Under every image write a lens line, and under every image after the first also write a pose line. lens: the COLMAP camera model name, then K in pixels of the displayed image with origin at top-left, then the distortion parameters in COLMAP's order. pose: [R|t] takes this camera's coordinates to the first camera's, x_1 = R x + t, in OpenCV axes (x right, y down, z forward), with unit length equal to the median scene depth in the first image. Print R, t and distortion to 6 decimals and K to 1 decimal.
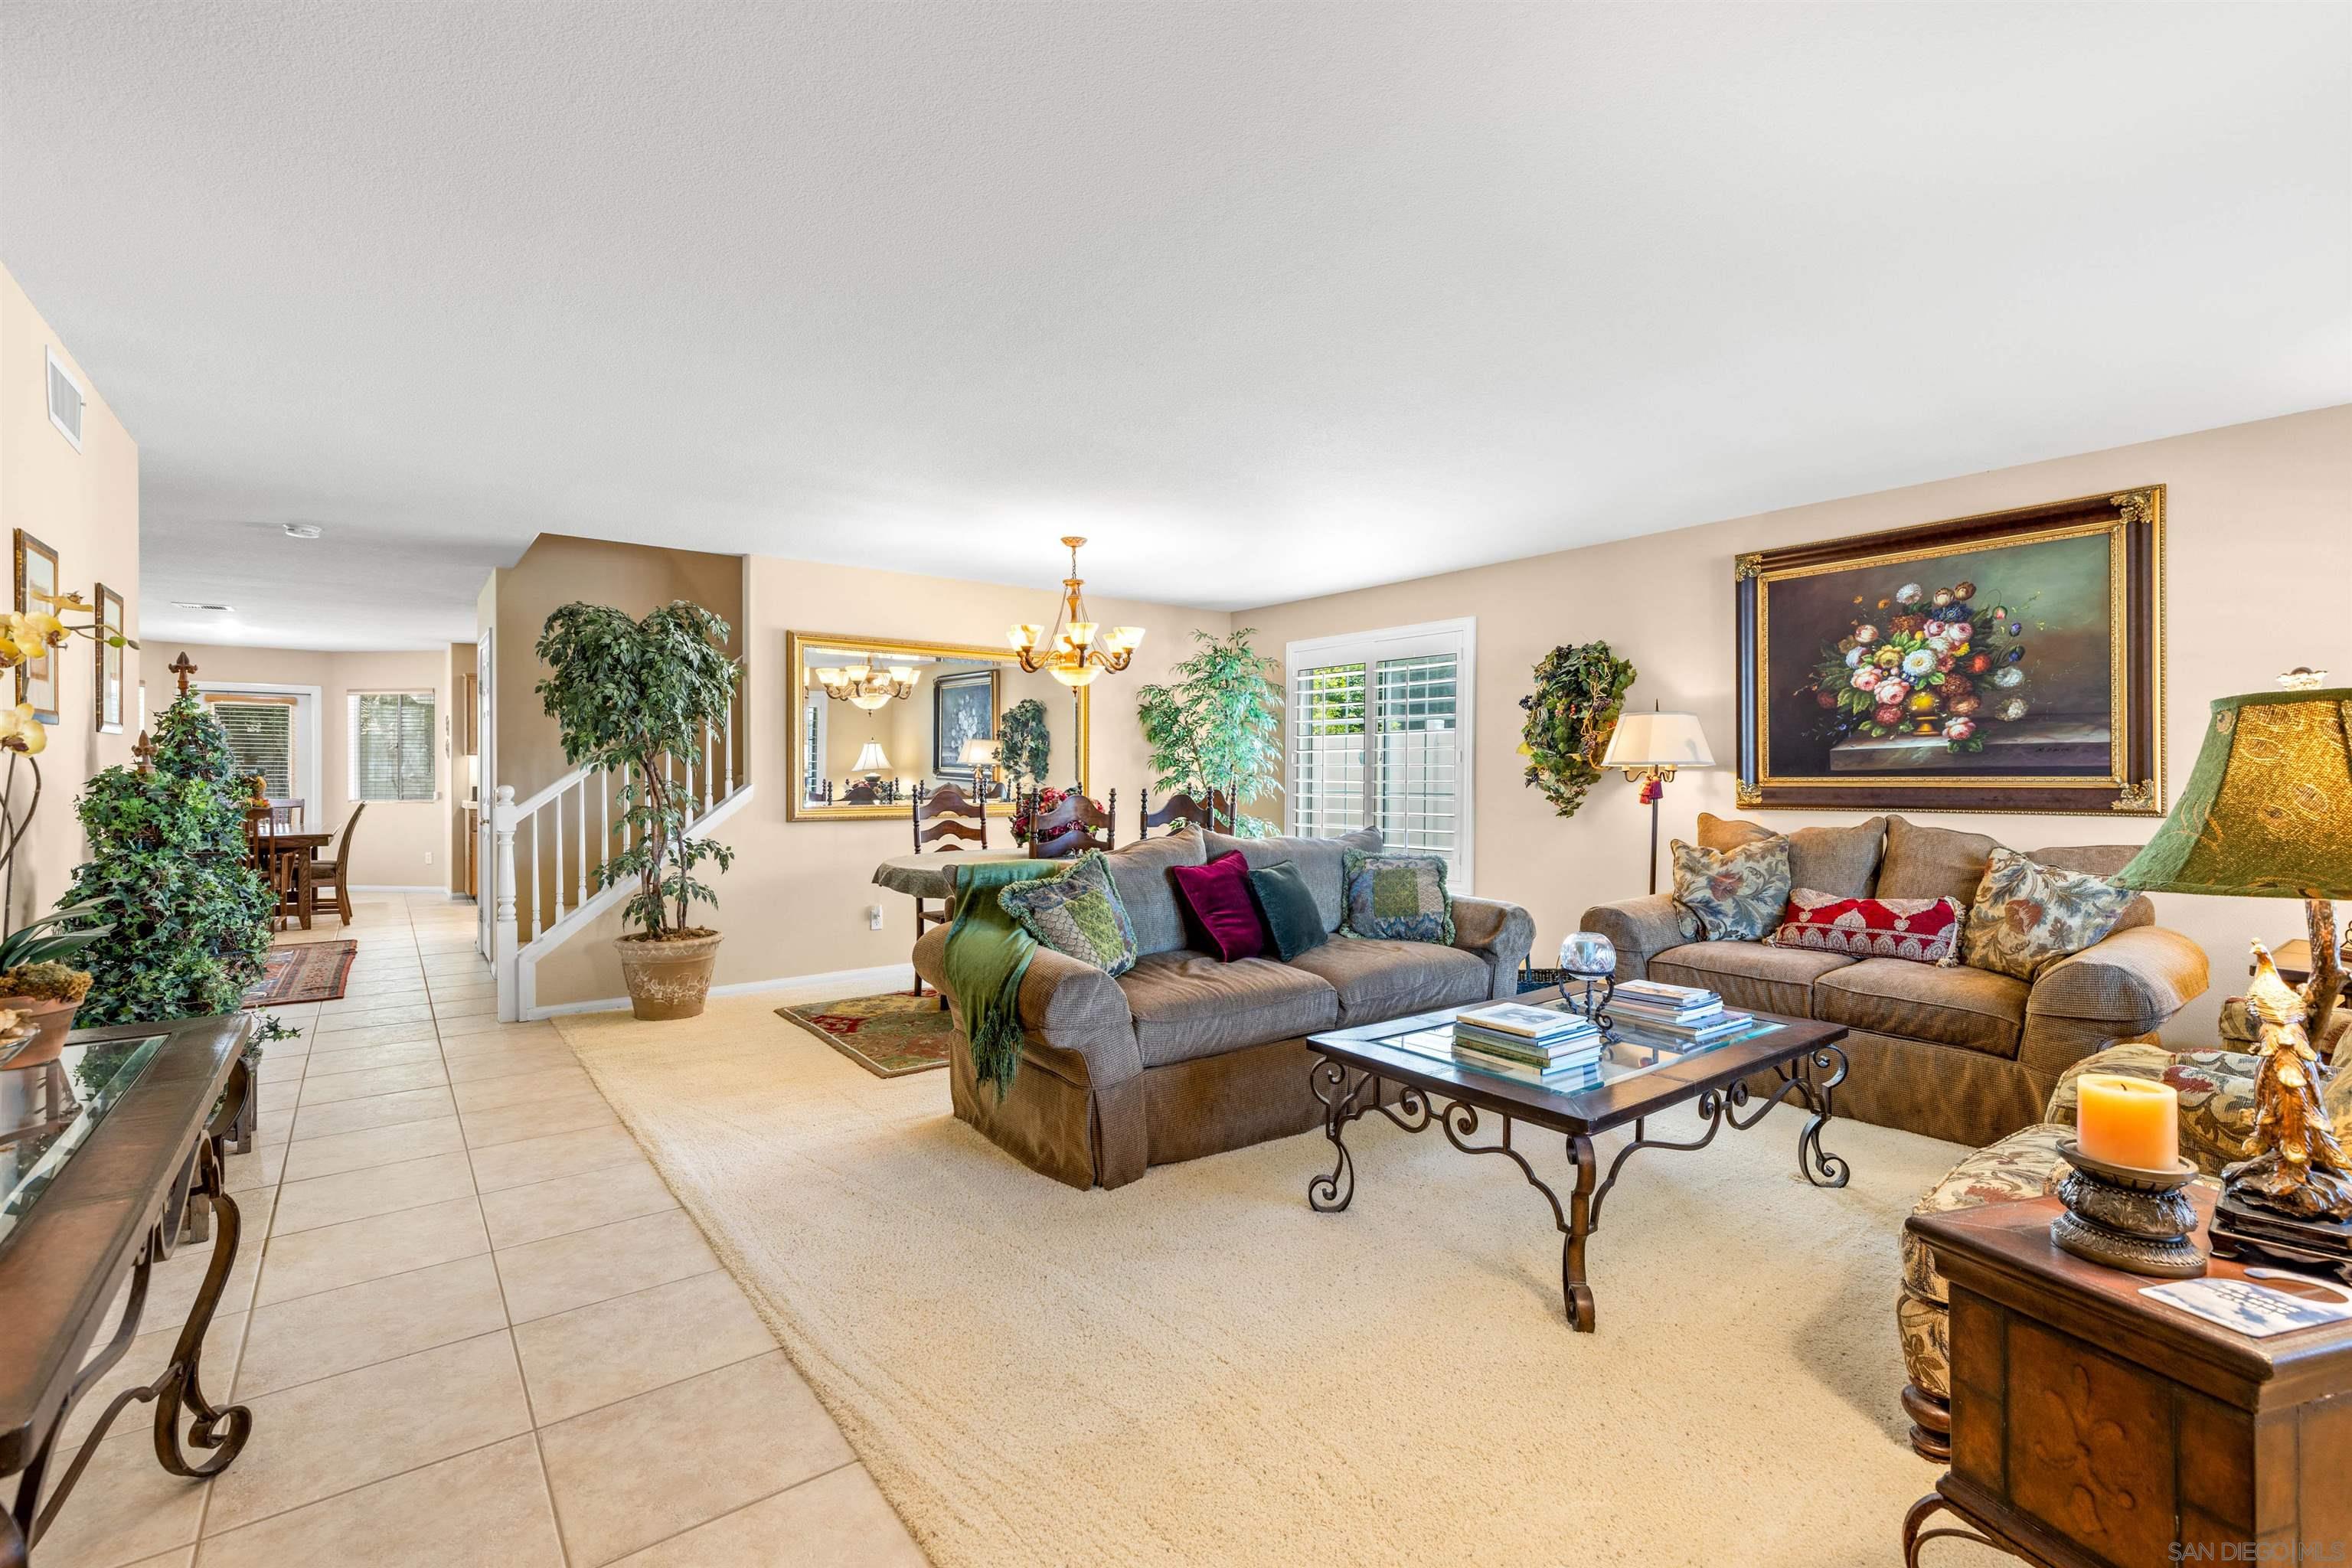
lens RADIAL K [[1068.2, 0, 1176.6], [0, 1068.2, 779.6], [0, 0, 1]] dist [0.011590, -0.000635]
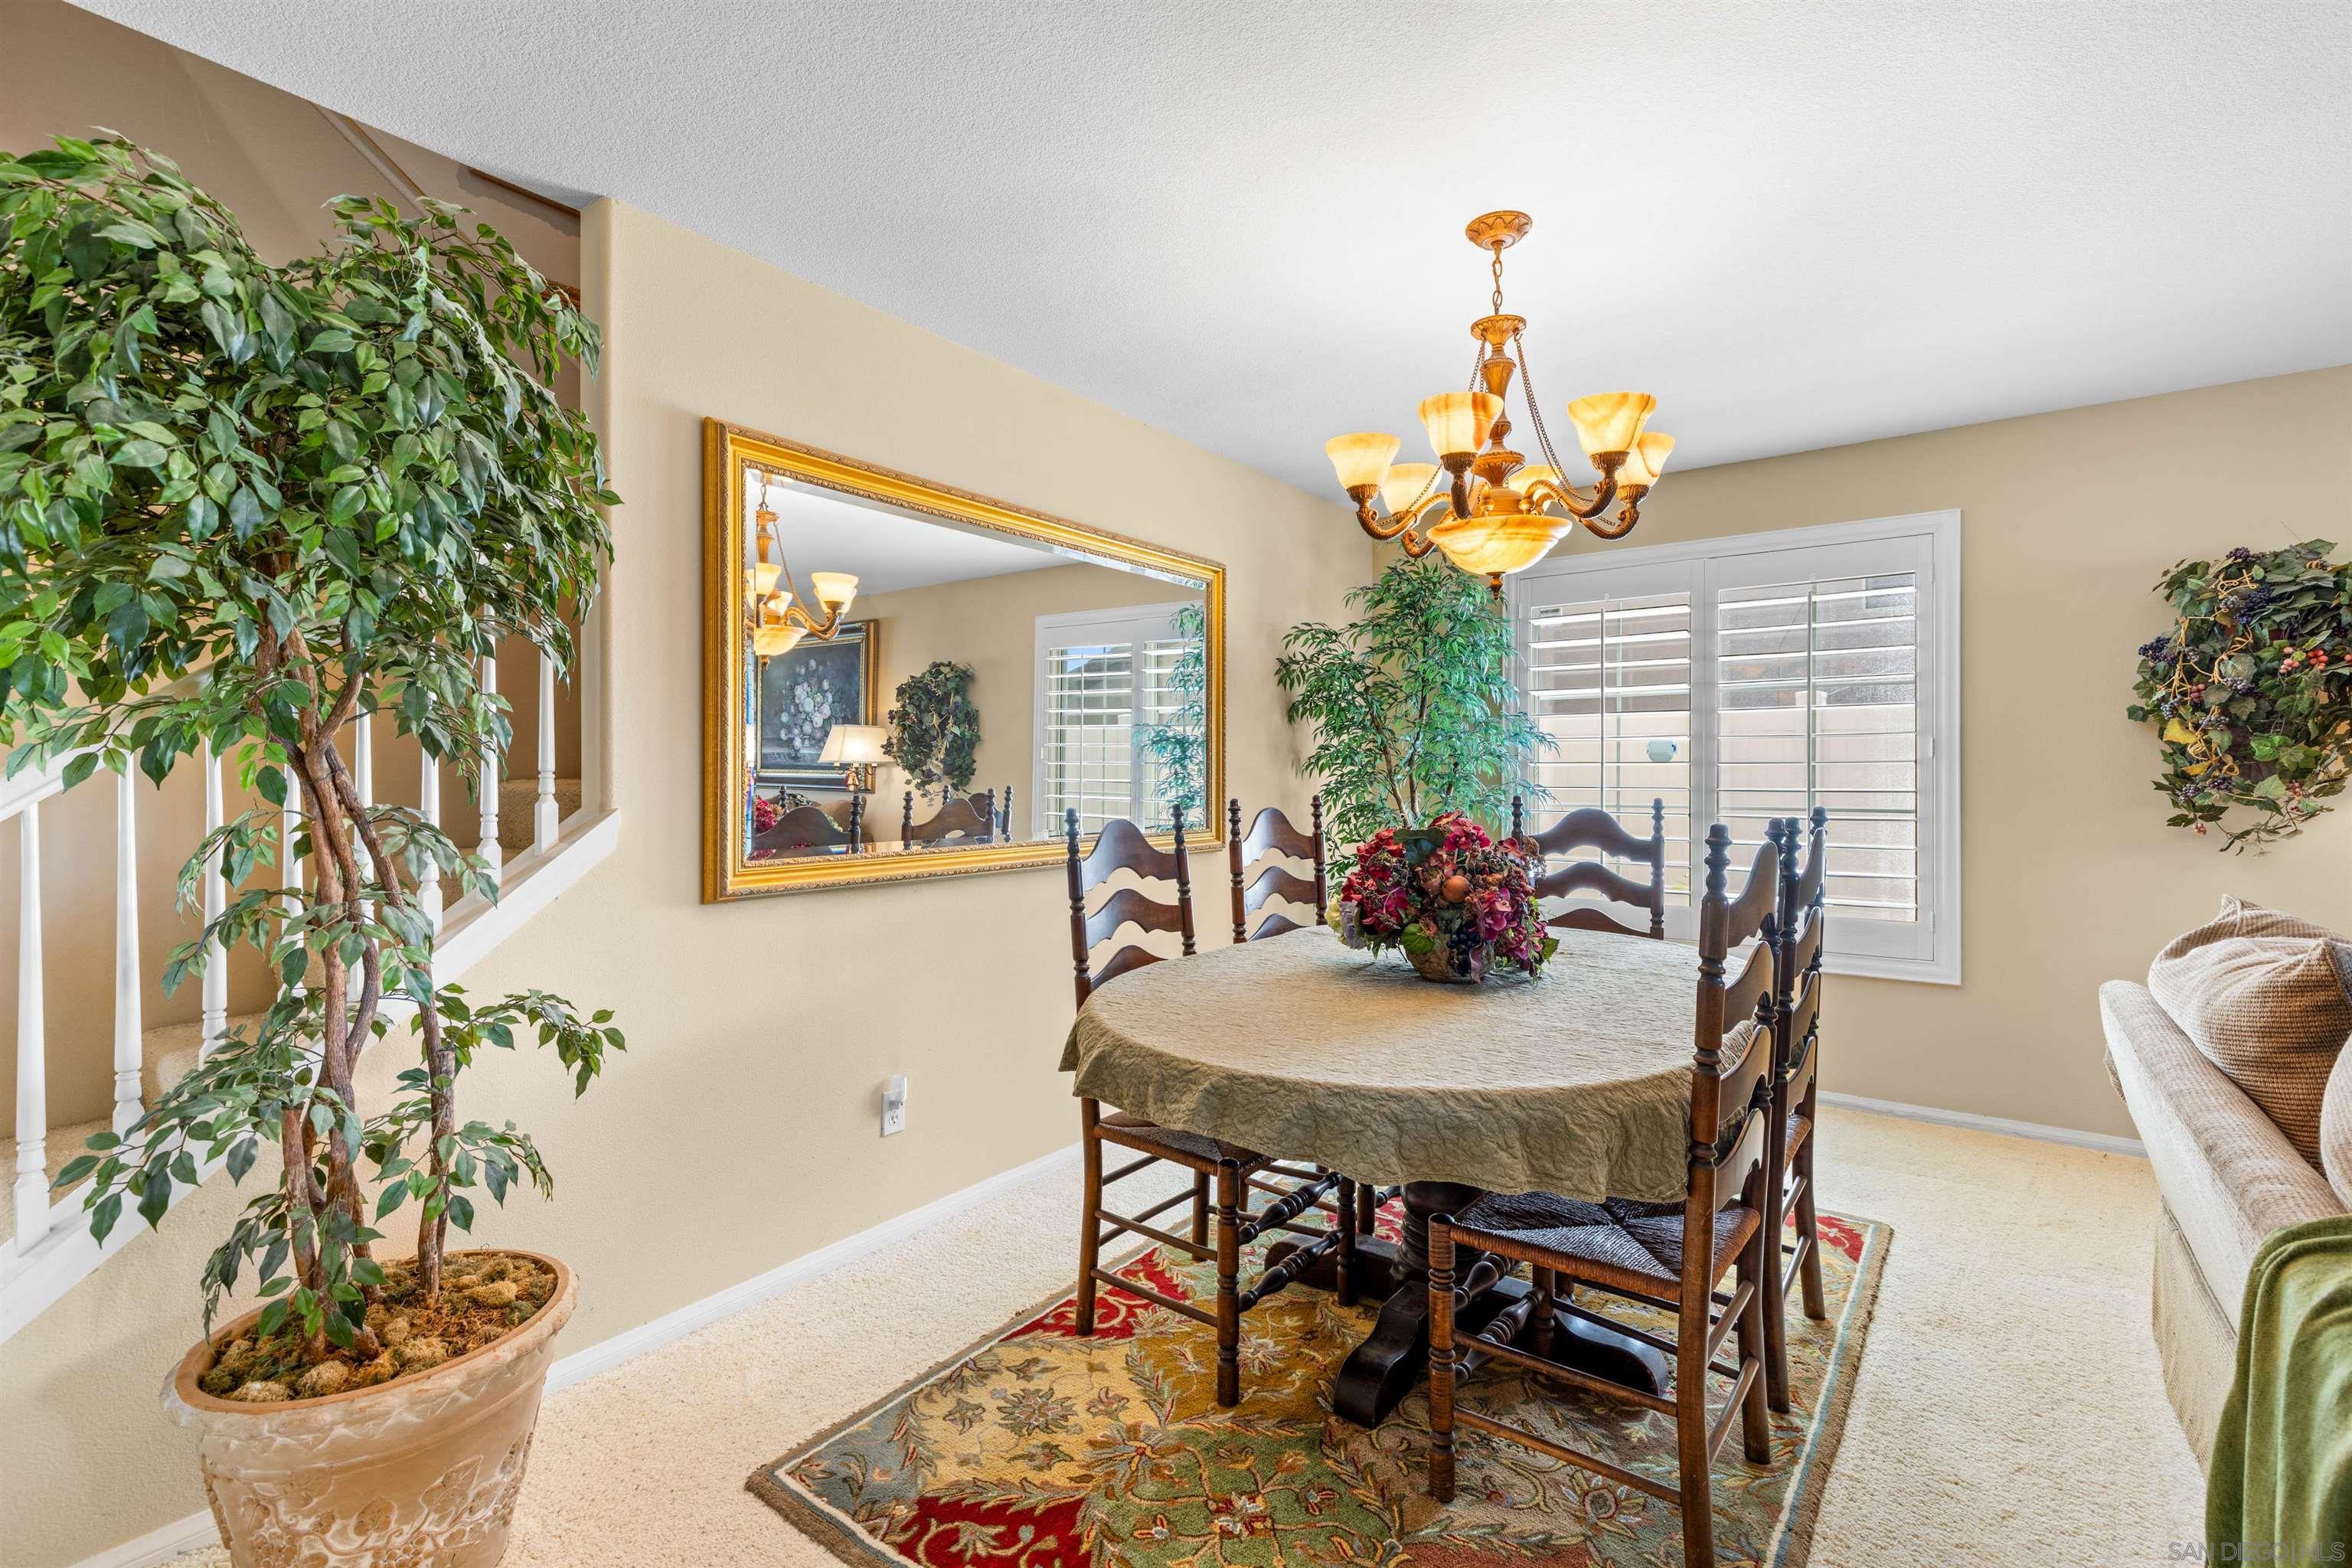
lens RADIAL K [[1068.2, 0, 1178.8], [0, 1068.2, 776.2], [0, 0, 1]] dist [0.011590, -0.000635]
pose [[0.961069, -0.002318, 0.276298, -0.334331], [0.003587, 0.999985, -0.004088, -0.005822], [-0.276285, 0.004919, 0.961063, 0.628699]]
